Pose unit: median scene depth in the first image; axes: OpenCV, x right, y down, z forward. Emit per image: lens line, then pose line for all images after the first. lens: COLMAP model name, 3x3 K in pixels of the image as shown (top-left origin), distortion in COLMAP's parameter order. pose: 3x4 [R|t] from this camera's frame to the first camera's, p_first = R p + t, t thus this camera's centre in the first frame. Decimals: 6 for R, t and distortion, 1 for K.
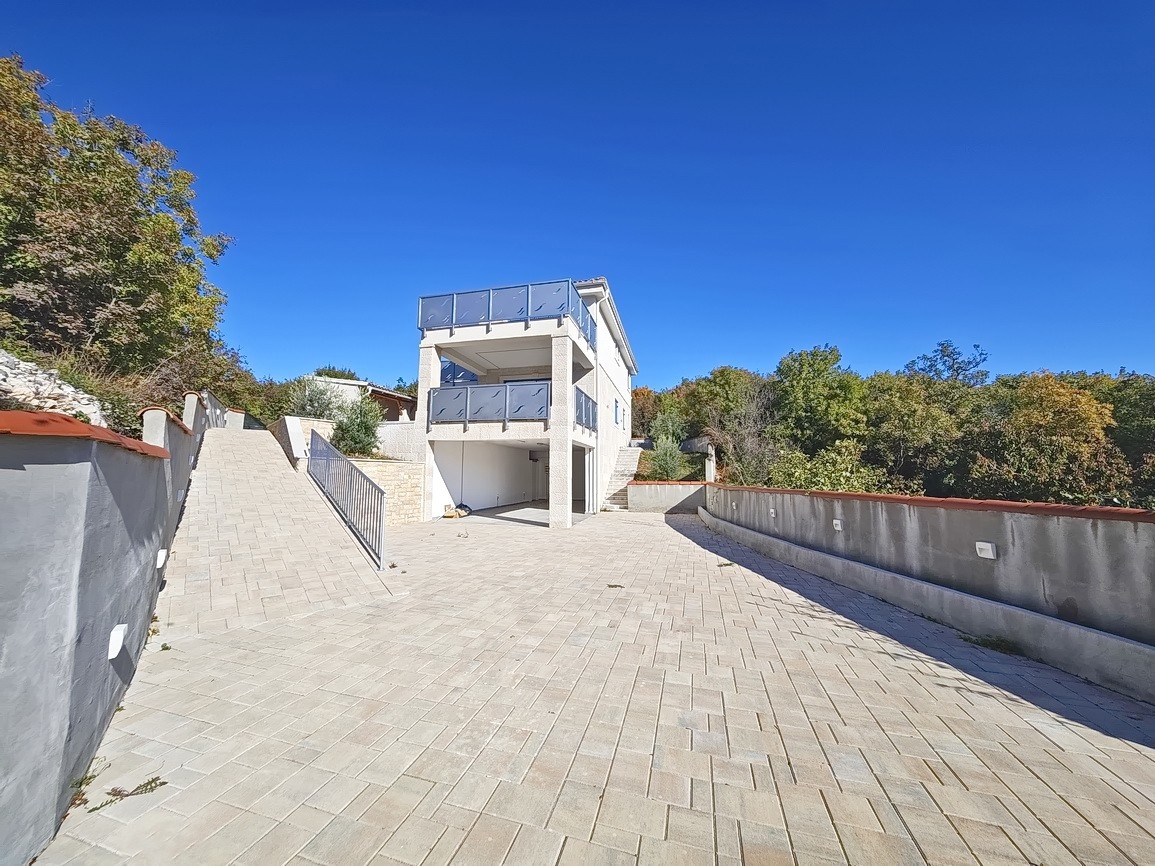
lens RADIAL K [[411.3, 0, 578.1], [0, 411.3, 434.0], [0, 0, 1]] dist [0.000633, -0.000189]
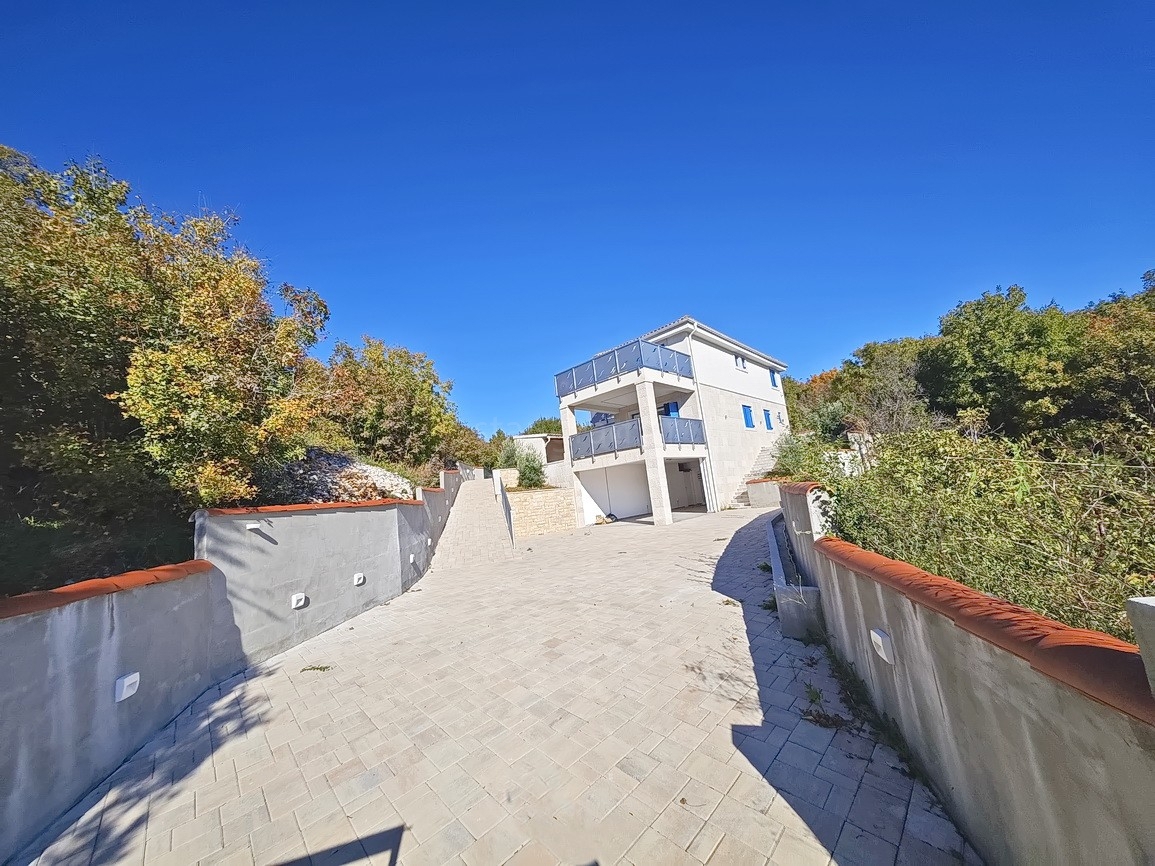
lens RADIAL K [[409.9, 0, 577.5], [0, 409.9, 433.0], [0, 0, 1]] dist [-0.000065, 0.000053]
pose [[0.855778, -0.180053, -0.484999, 0.393347], [0.165488, 0.983498, -0.073115, -0.012048], [0.490160, -0.017691, 0.871453, -0.266829]]
